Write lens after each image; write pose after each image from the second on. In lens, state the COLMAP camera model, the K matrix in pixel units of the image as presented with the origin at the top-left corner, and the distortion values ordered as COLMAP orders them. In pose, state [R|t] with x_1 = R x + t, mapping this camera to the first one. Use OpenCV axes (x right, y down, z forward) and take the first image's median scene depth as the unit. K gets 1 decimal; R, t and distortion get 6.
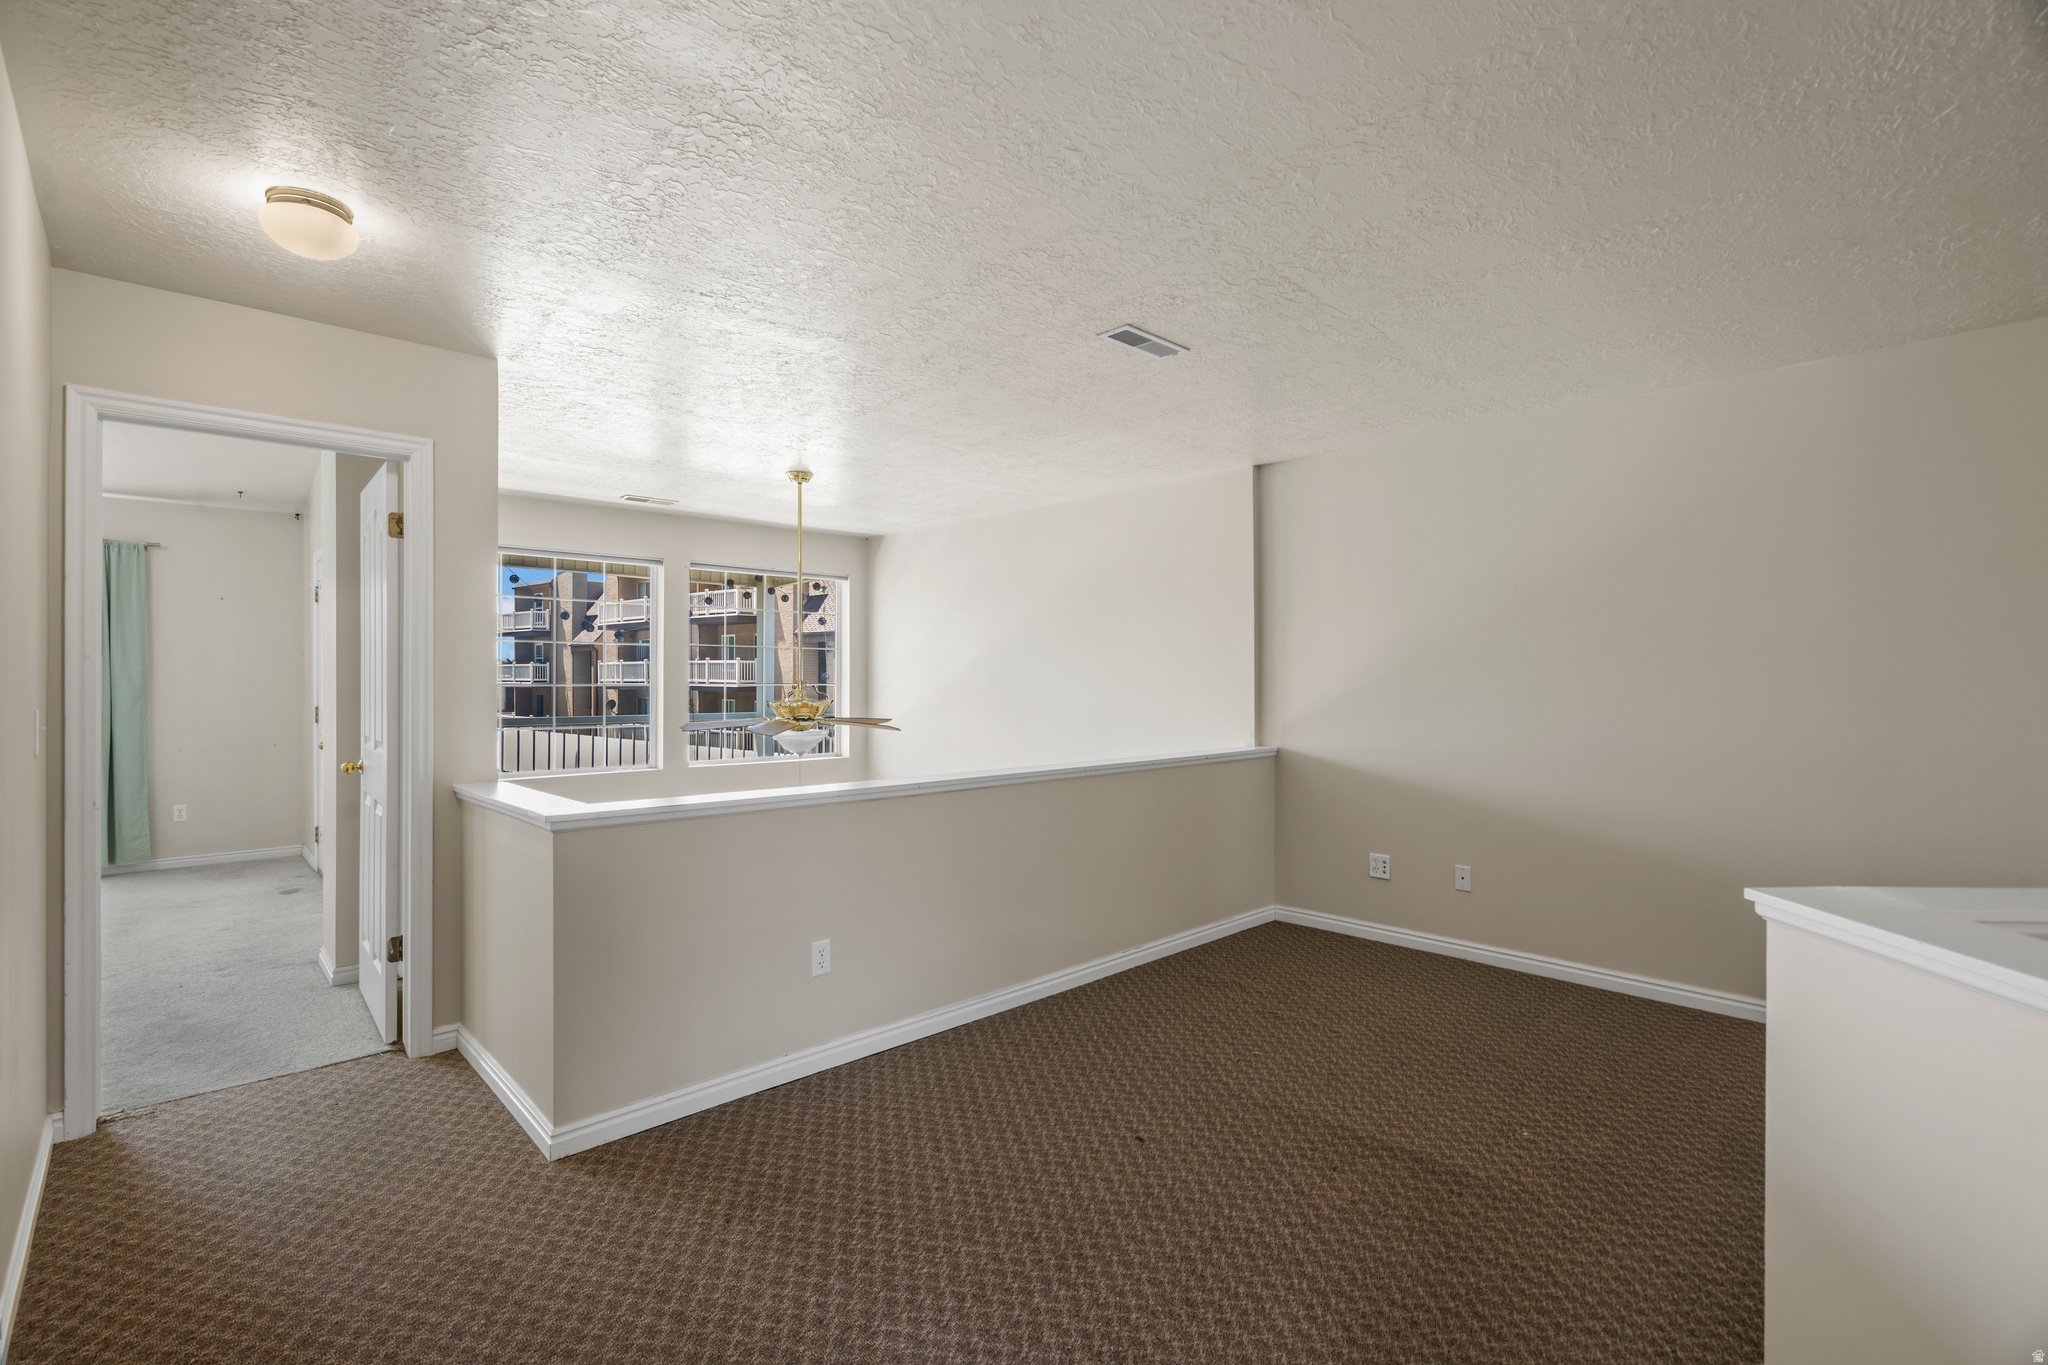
lens RADIAL K [[920.1, 0, 1019.2], [0, 920.1, 680.3], [0, 0, 1]] dist [-0.010714, -0.000335]
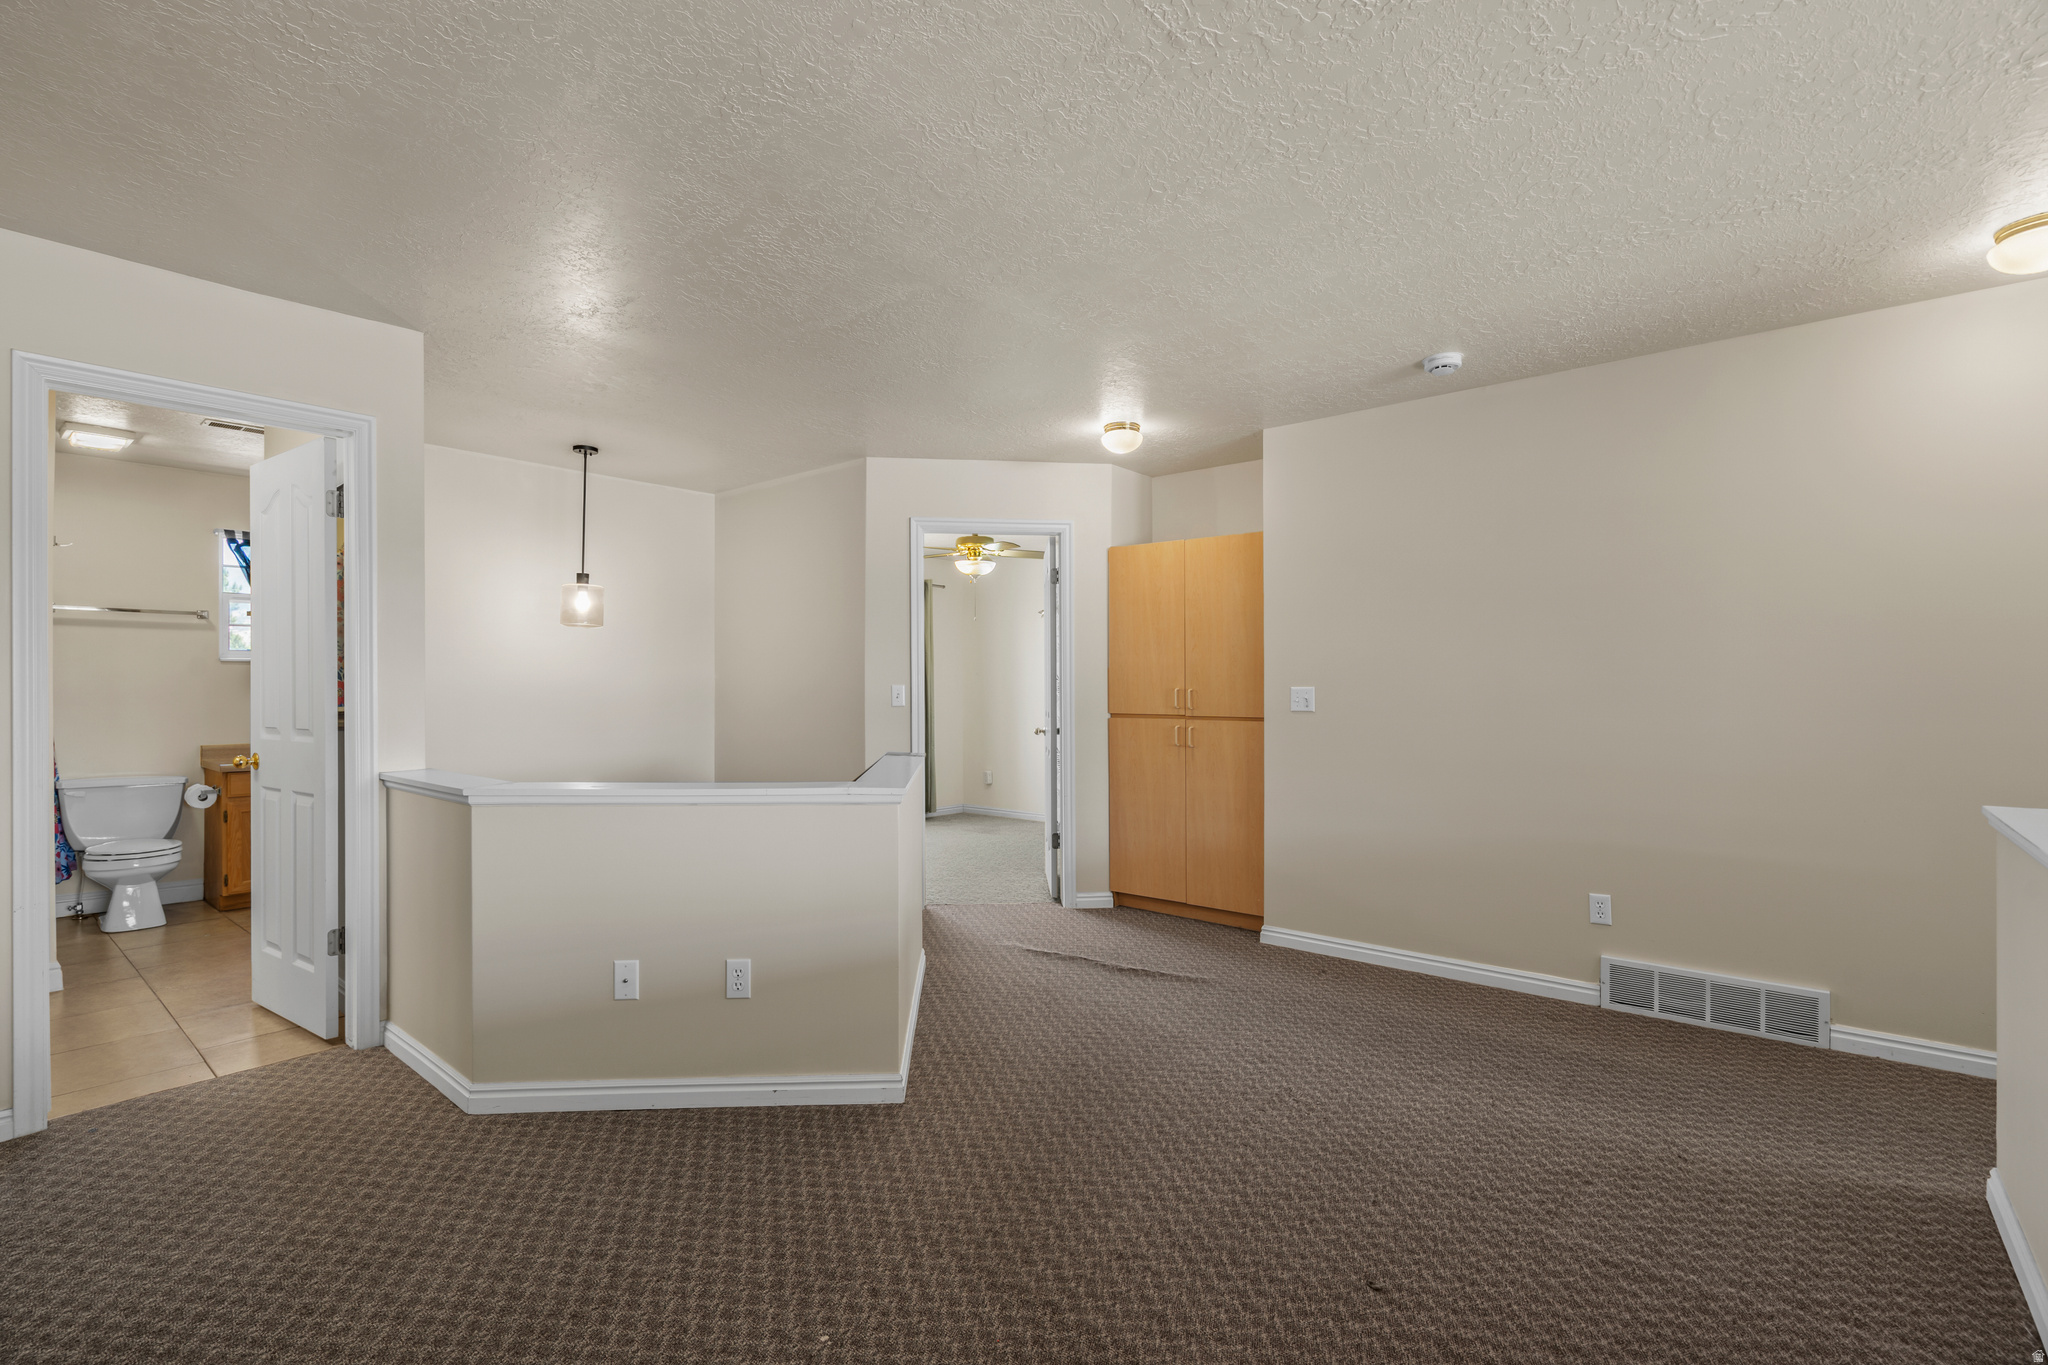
lens RADIAL K [[929.1, 0, 1022.8], [0, 929.1, 688.1], [0, 0, 1]] dist [-0.001171, -0.000095]
pose [[-0.993101, 0.007461, -0.117023, 0.297755], [0.006548, 0.999945, 0.008192, 0.014941], [0.117077, 0.007369, -0.993095, 1.031001]]
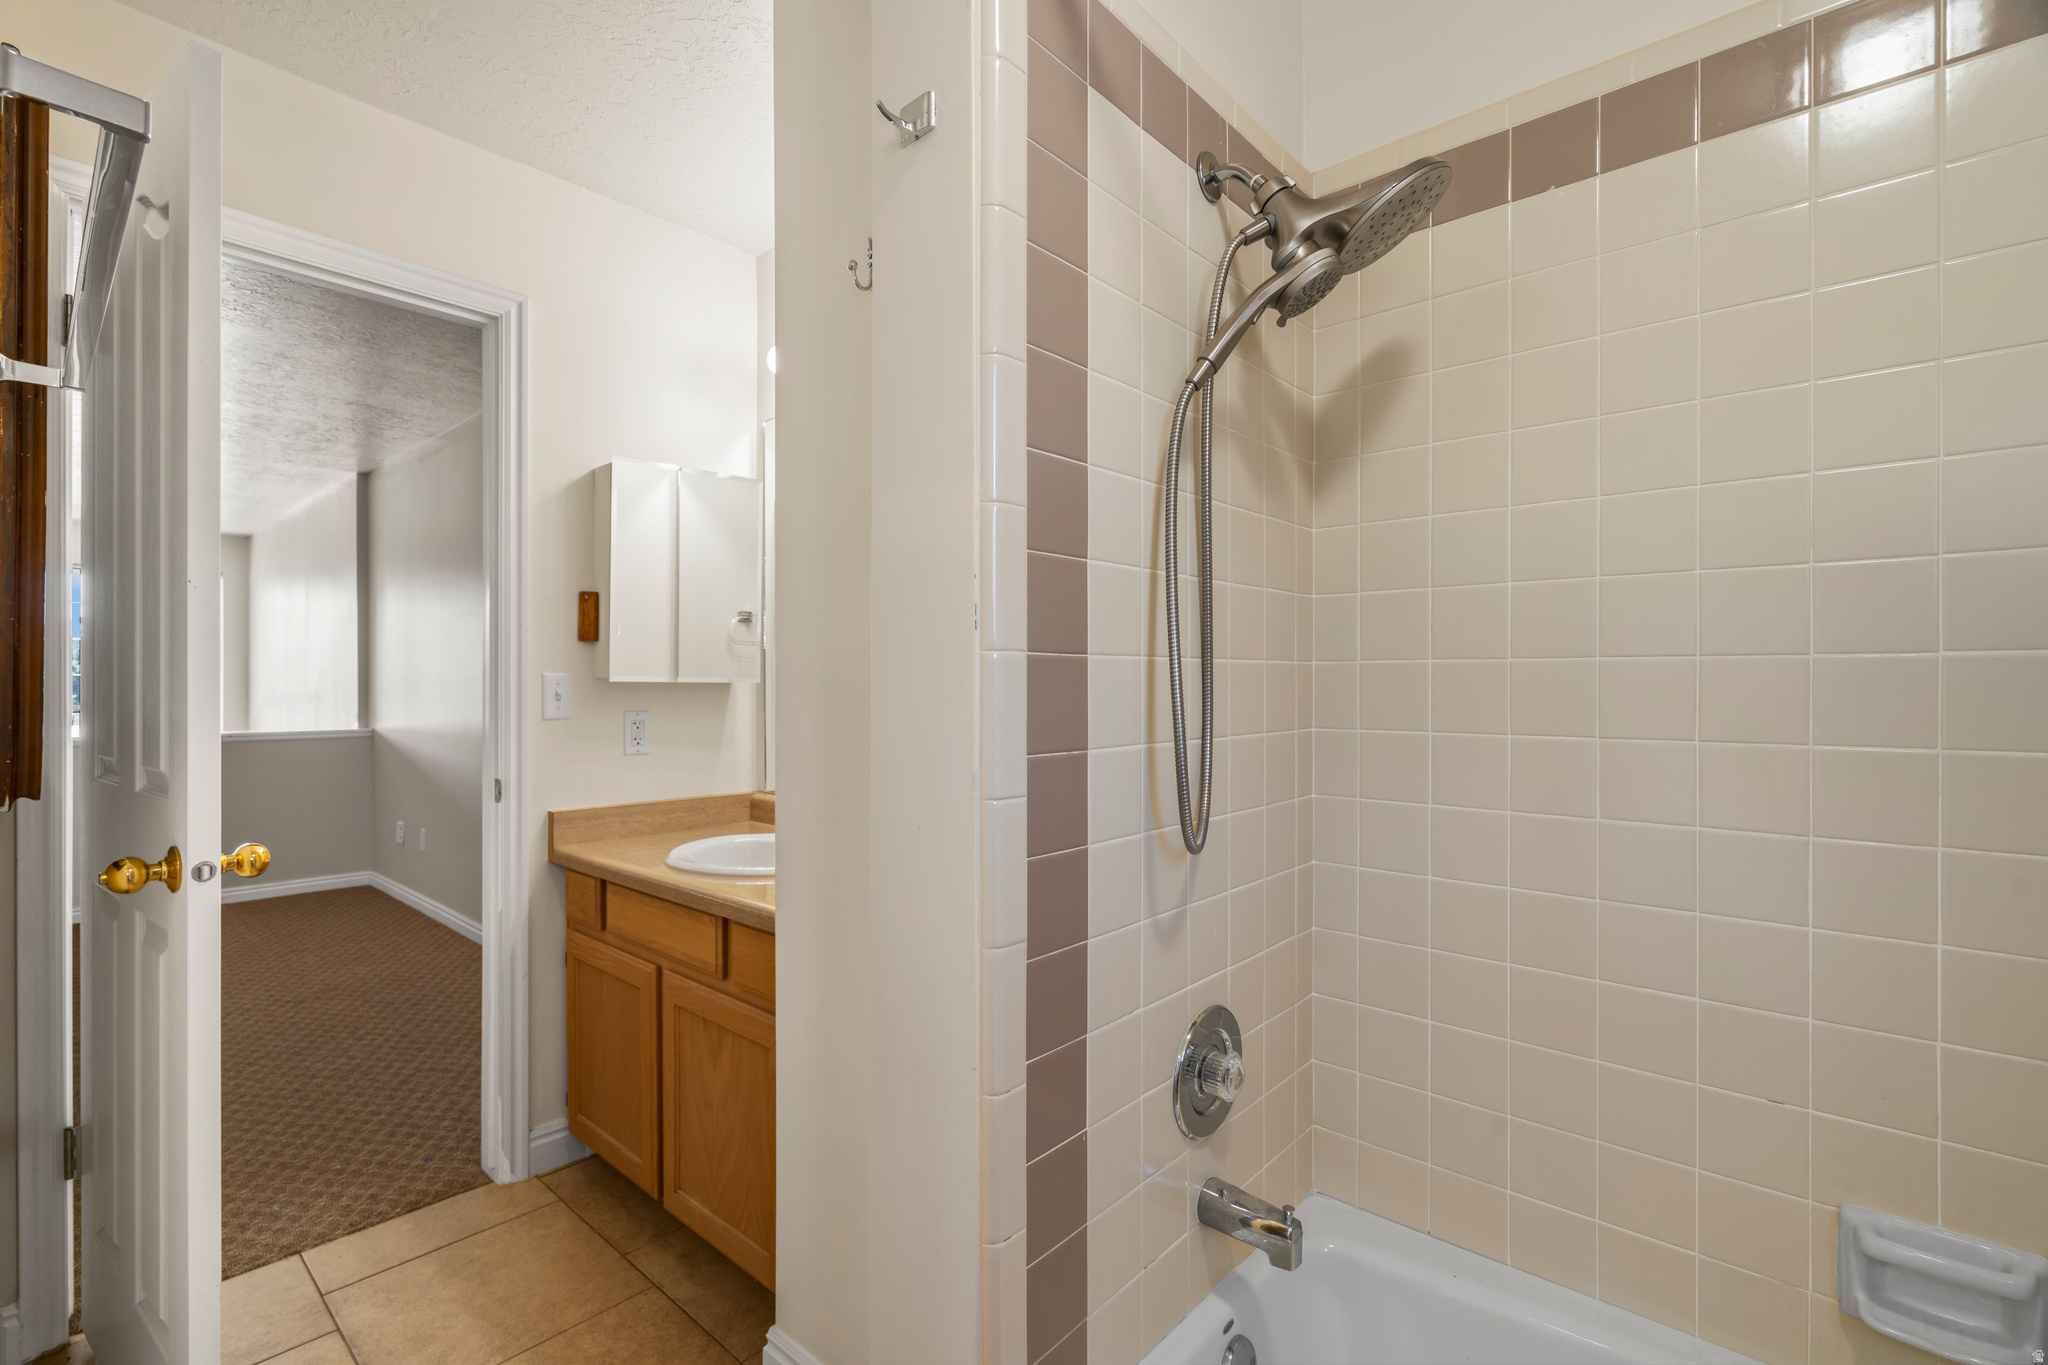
lens RADIAL K [[920.1, 0, 1019.2], [0, 920.1, 680.3], [0, 0, 1]] dist [-0.010714, -0.000335]
pose [[0.996281, 0.003577, 0.086089, 1.141491], [-0.002913, 0.999965, -0.007843, 0.026704], [-0.086114, 0.007563, 0.996257, -0.222061]]
